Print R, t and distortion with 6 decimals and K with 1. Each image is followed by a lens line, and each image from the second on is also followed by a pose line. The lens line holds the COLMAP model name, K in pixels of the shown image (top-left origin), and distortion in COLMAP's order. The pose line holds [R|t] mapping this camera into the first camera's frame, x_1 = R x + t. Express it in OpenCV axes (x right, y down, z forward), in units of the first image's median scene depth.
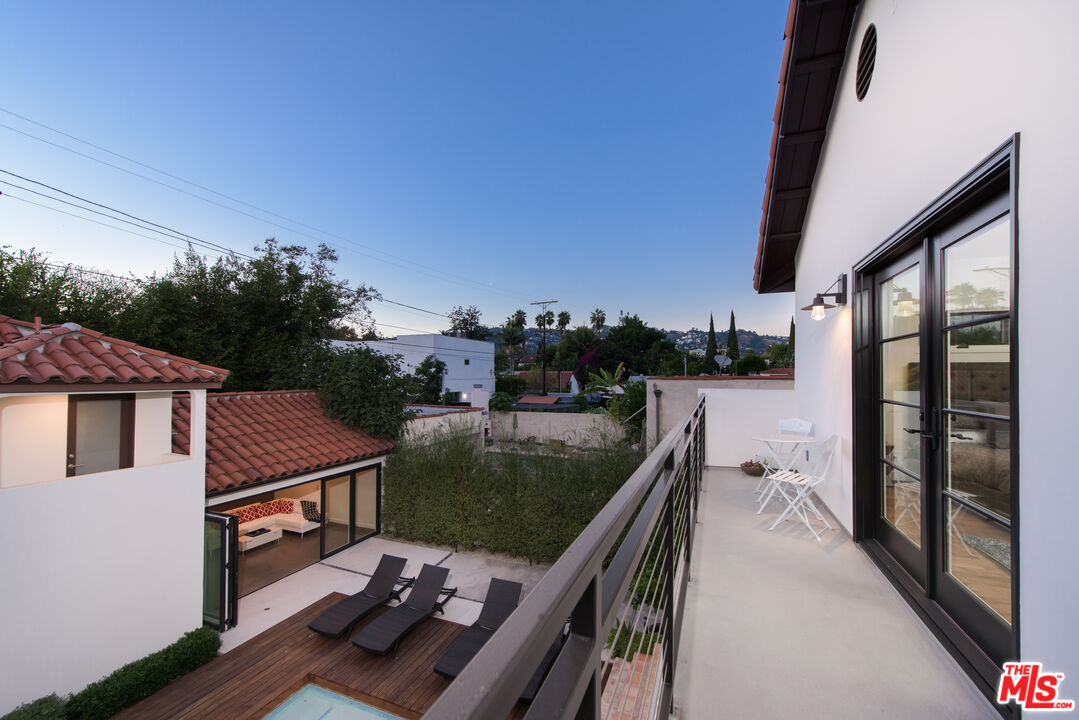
lens RADIAL K [[428.7, 0, 543.9], [0, 428.7, 372.0], [0, 0, 1]] dist [-0.009358, -0.000594]
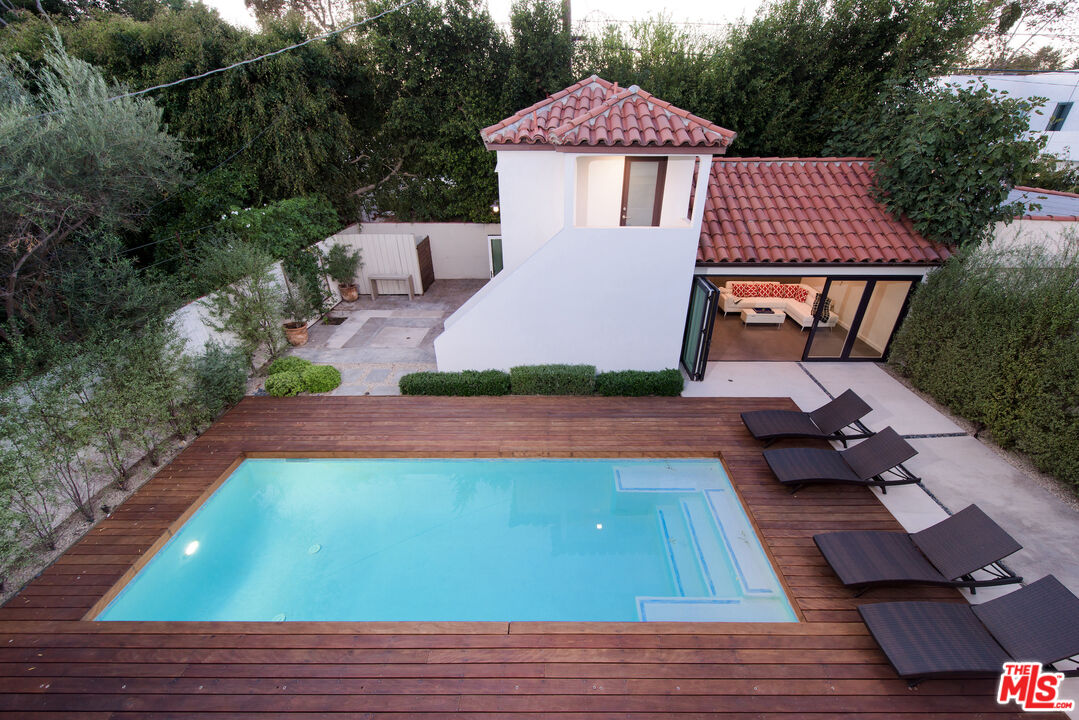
lens RADIAL K [[428.7, 0, 543.9], [0, 428.7, 372.0], [0, 0, 1]] dist [-0.009358, -0.000594]
pose [[0.354317, 0.452122, -0.818563, 0.059151], [0.014466, 0.872596, 0.488228, -0.005657], [0.935013, -0.184829, 0.302636, 0.185558]]
